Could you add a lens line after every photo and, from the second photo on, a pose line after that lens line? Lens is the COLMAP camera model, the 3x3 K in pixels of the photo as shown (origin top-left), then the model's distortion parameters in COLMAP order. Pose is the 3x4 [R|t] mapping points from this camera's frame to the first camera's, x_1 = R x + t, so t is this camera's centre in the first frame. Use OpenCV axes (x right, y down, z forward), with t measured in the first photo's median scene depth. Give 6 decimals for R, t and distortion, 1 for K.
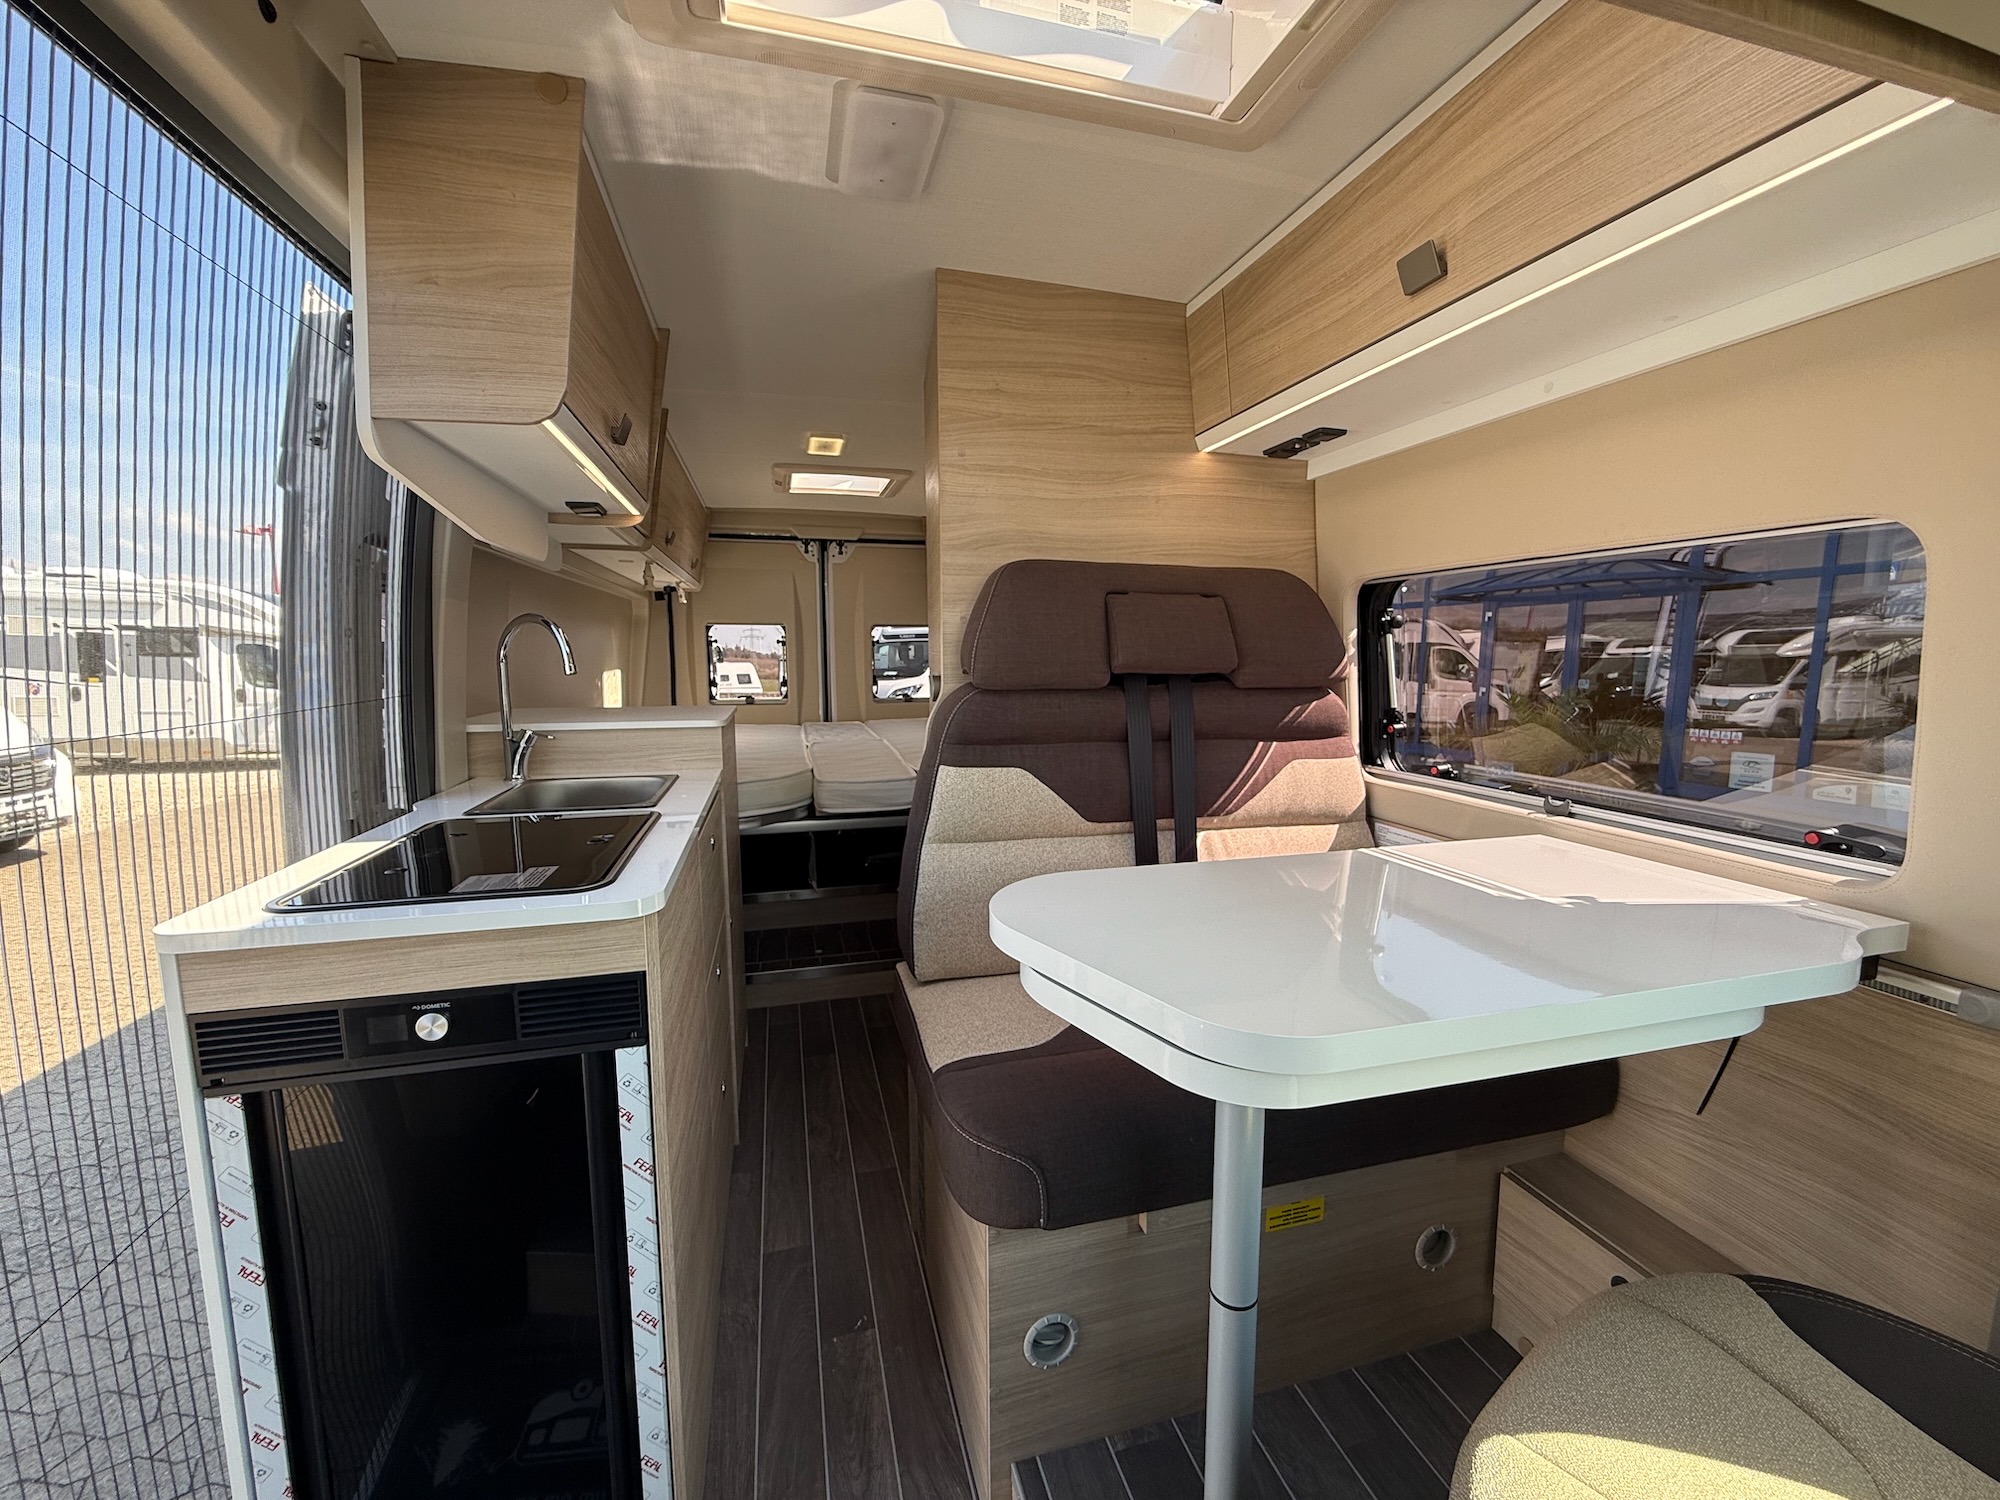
lens RADIAL K [[789.7, 0, 991.8], [0, 789.7, 744.5], [0, 0, 1]] dist [-0.000339, -0.000690]
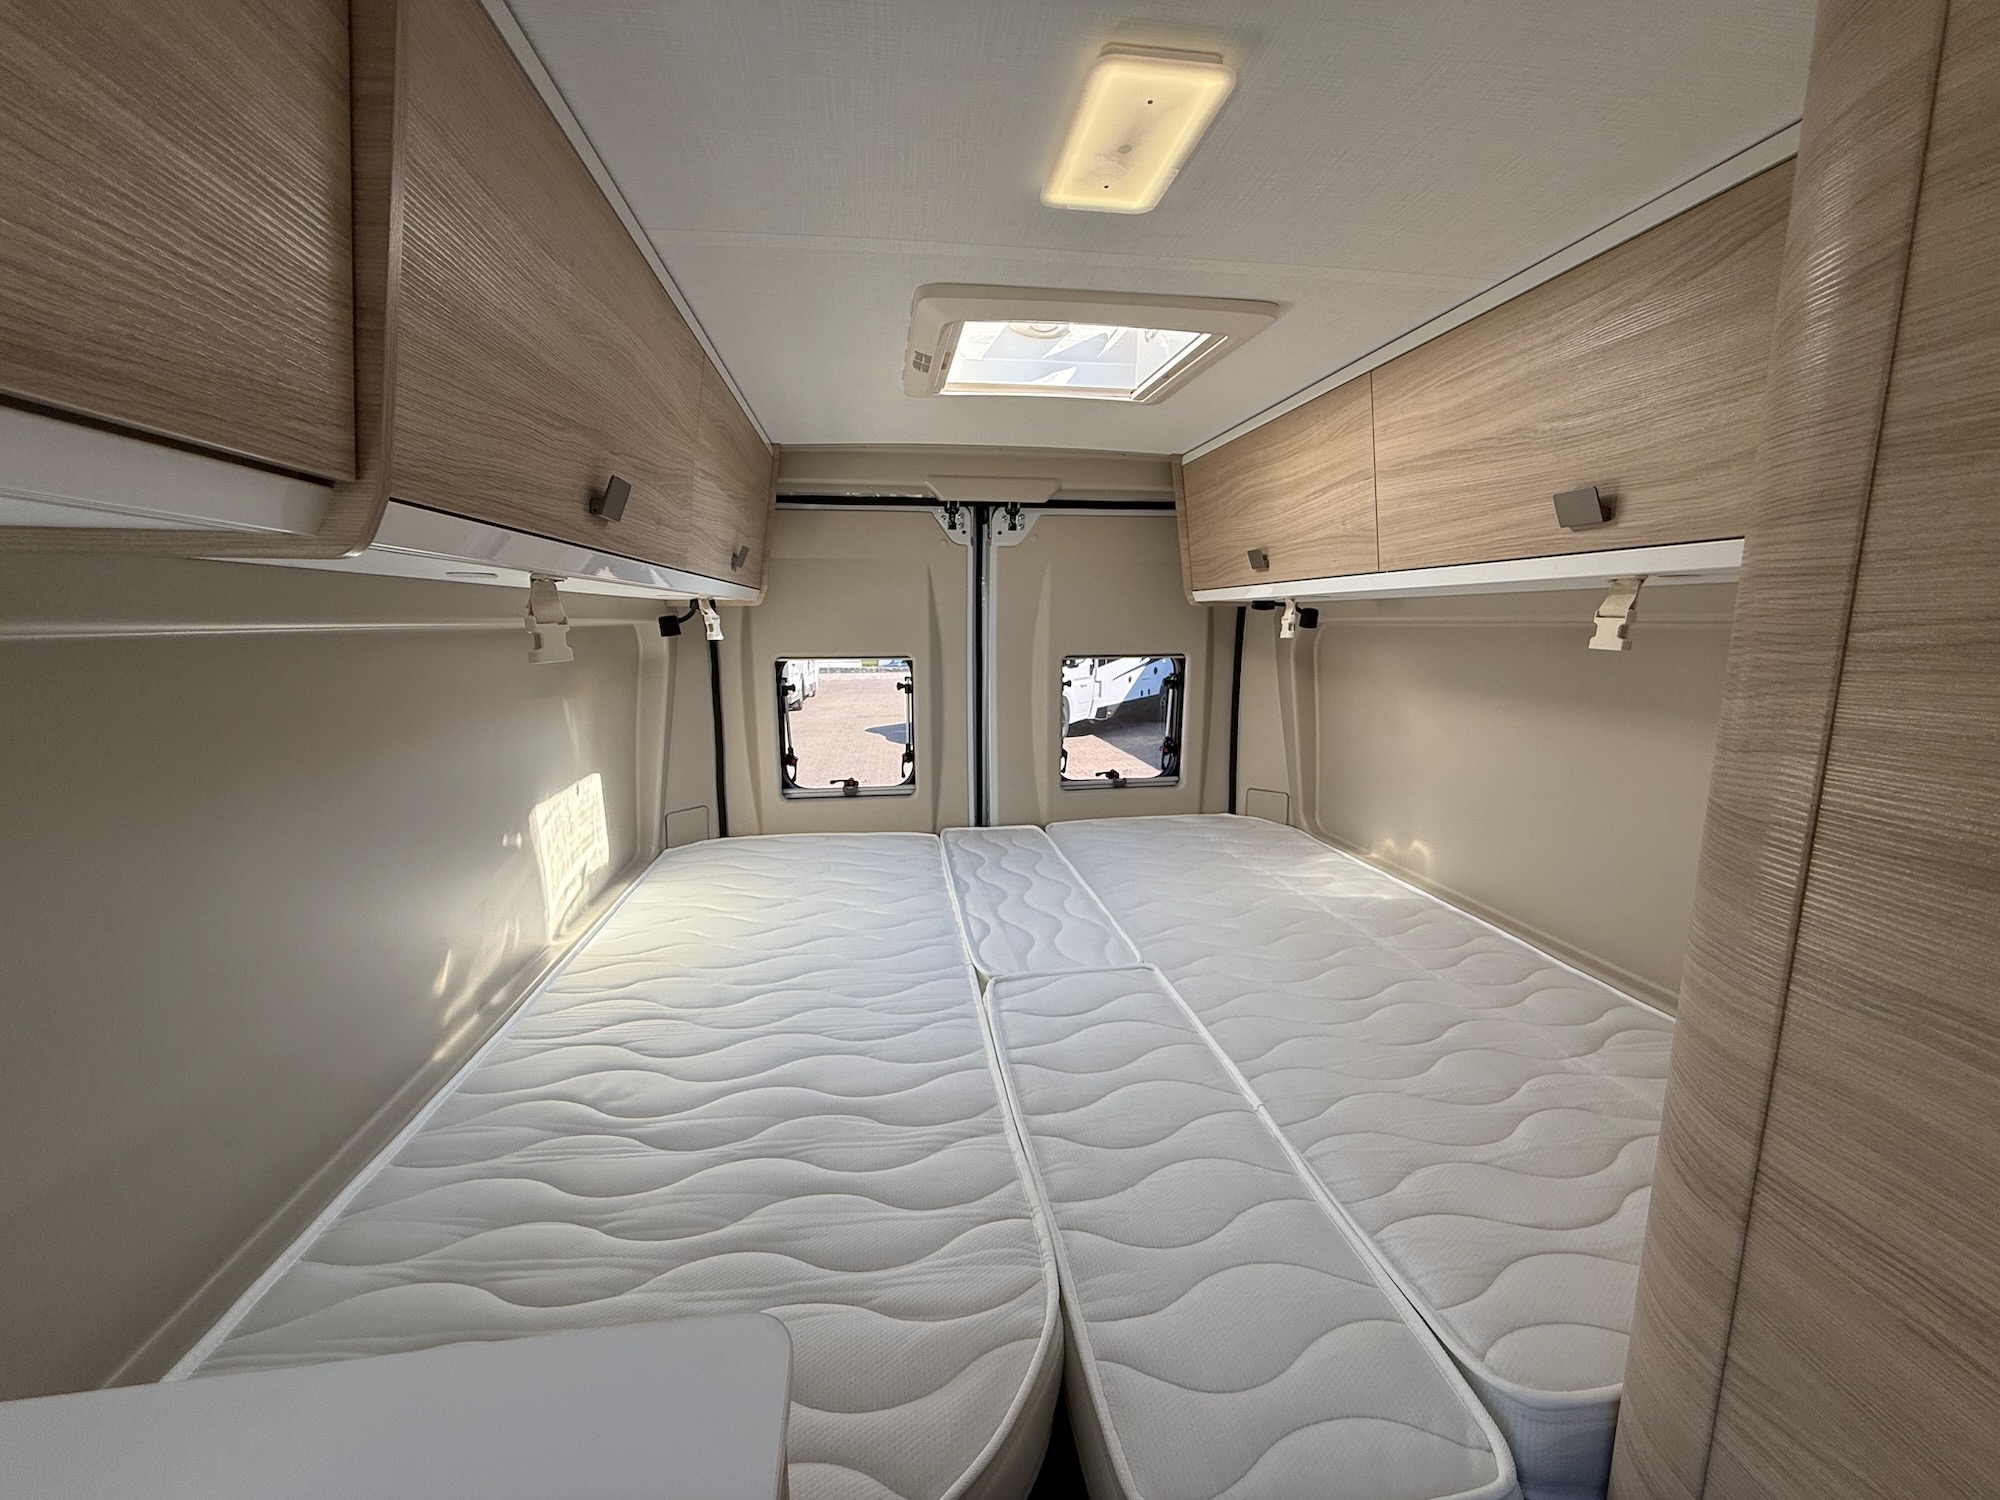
lens RADIAL K [[789.7, 0, 995.0], [0, 789.7, 754.0], [0, 0, 1]] dist [-0.000339, -0.000690]
pose [[0.993423, 0.017612, -0.113142, -0.140243], [-0.012021, 0.998682, 0.049907, -0.113977], [0.113871, -0.048219, 0.992325, 0.452185]]
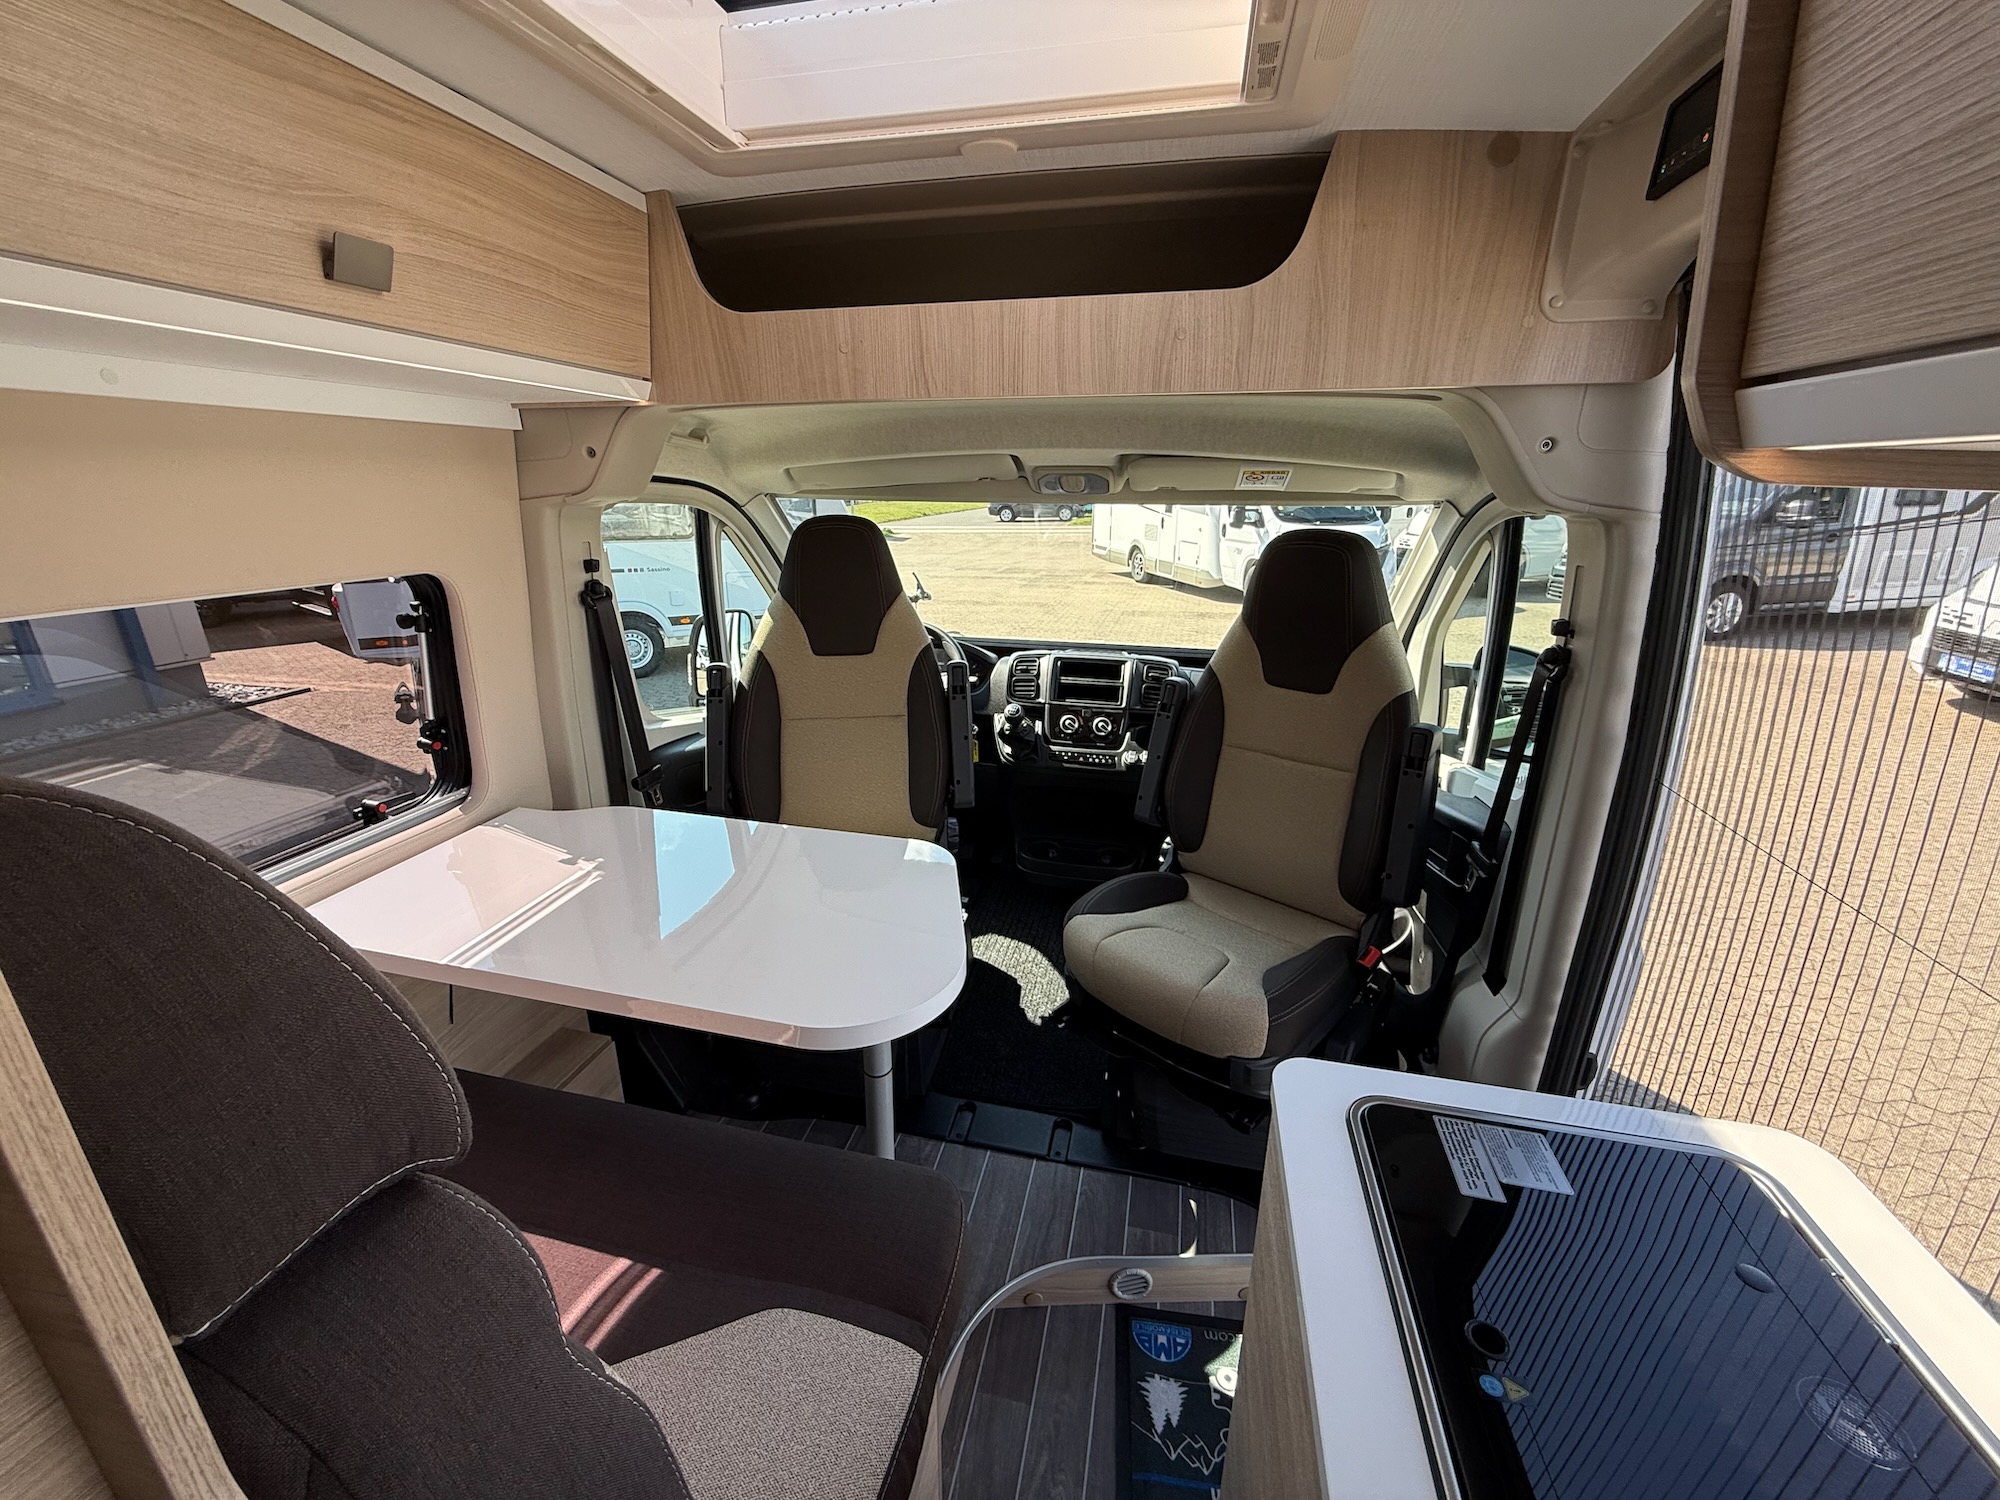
lens RADIAL K [[789.7, 0, 1003.3], [0, 789.7, 746.3], [0, 0, 1]] dist [-0.000339, -0.000690]
pose [[-0.884248, -0.148671, 0.442722, -0.315935], [0.052215, 0.910560, 0.410066, -0.329380], [-0.464090, 0.385717, -0.797398, 1.097276]]
